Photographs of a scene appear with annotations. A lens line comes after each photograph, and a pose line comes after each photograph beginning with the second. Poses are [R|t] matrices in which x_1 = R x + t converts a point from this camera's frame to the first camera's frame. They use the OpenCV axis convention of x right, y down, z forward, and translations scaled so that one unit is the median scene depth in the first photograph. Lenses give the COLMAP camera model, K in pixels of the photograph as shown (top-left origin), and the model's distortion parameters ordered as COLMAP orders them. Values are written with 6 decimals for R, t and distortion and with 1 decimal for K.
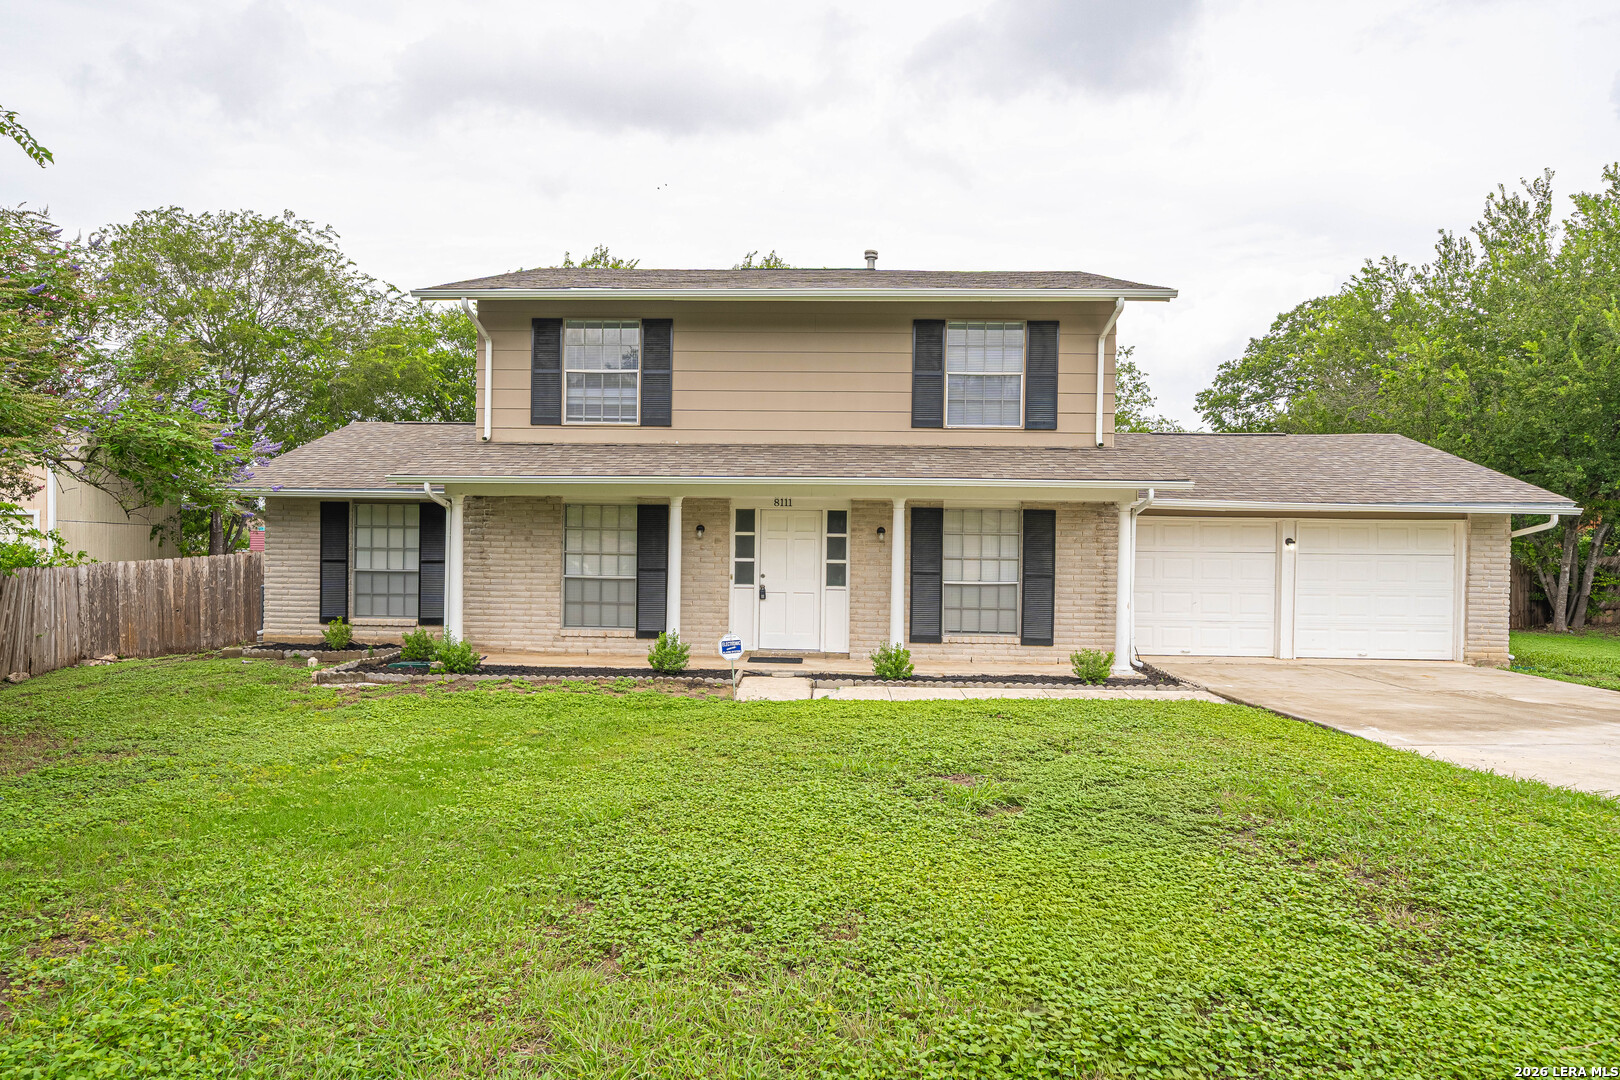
lens RADIAL K [[976.0, 0, 809.9], [0, 976.0, 554.1], [0, 0, 1]] dist [0.000363, 0.000604]
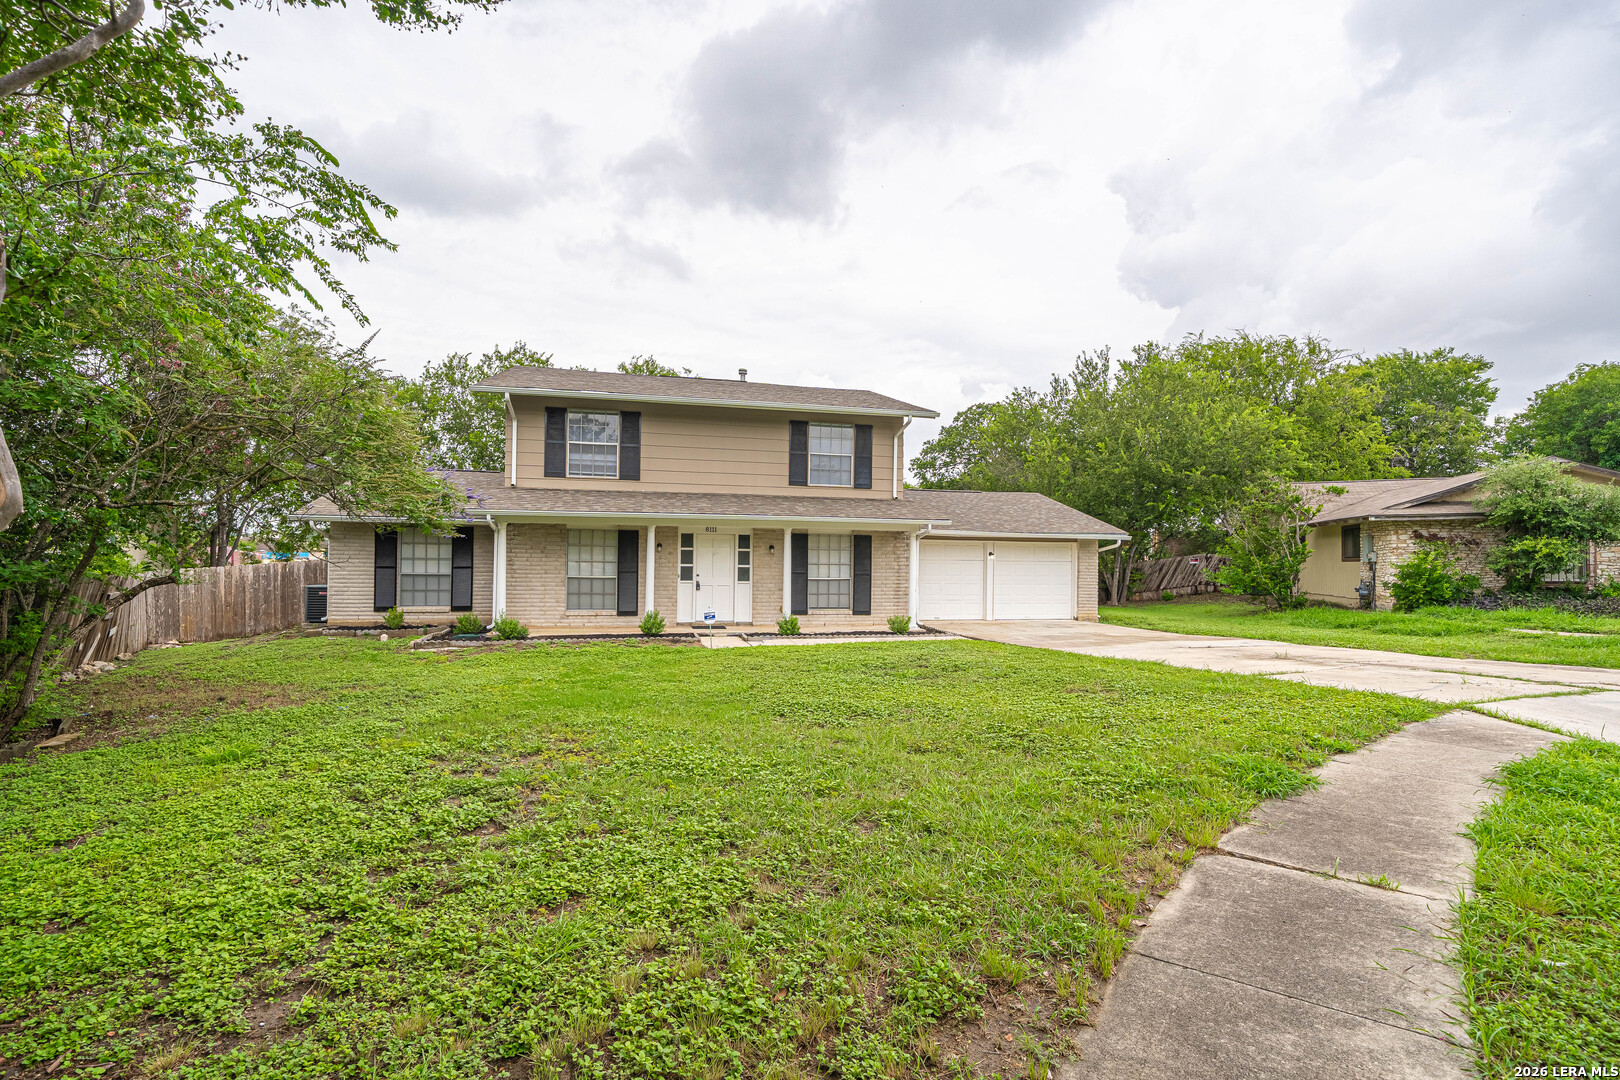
lens RADIAL K [[717.8, 0, 807.8], [0, 717.8, 553.6], [0, 0, 1]] dist [-0.000661, -0.000004]
pose [[0.964610, 0.000851, 0.263679, -0.185247], [0.002862, 0.999902, -0.013697, 0.003516], [-0.263665, 0.013967, 0.964513, -0.182120]]
